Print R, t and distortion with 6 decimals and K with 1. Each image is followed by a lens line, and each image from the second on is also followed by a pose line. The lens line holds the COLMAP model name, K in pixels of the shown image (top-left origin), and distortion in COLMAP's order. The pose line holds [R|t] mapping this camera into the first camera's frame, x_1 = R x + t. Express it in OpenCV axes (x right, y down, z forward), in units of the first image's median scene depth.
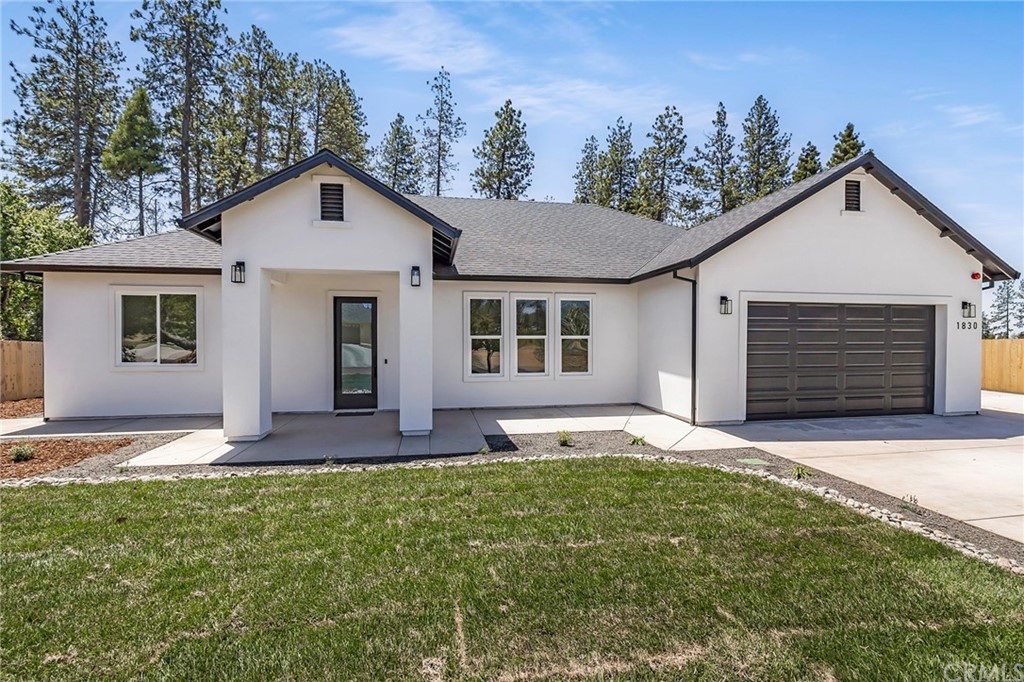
lens RADIAL K [[450.5, 0, 512.0], [0, 450.5, 341.0], [0, 0, 1]] dist [-0.004361, 0.000099]
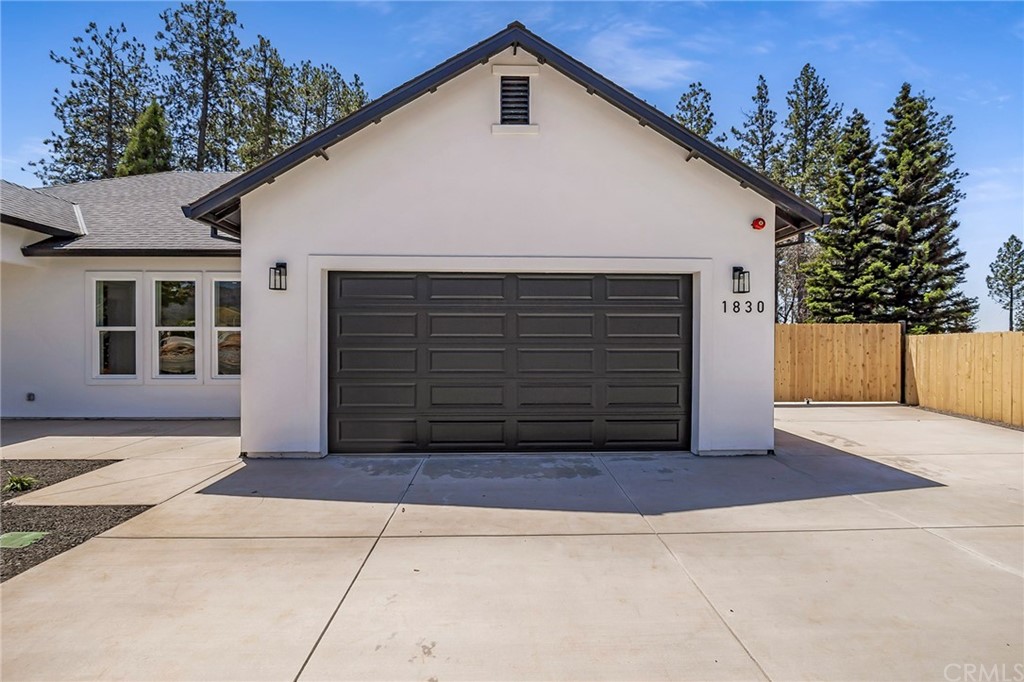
lens RADIAL K [[446.3, 0, 512.0], [0, 446.3, 341.0], [0, 0, 1]] dist [-0.003743, -0.000463]
pose [[0.989074, 0.001908, -0.147409, 0.144678], [-0.002038, 0.999998, -0.000732, 0.002341], [0.147407, 0.001024, 0.989075, 0.065401]]
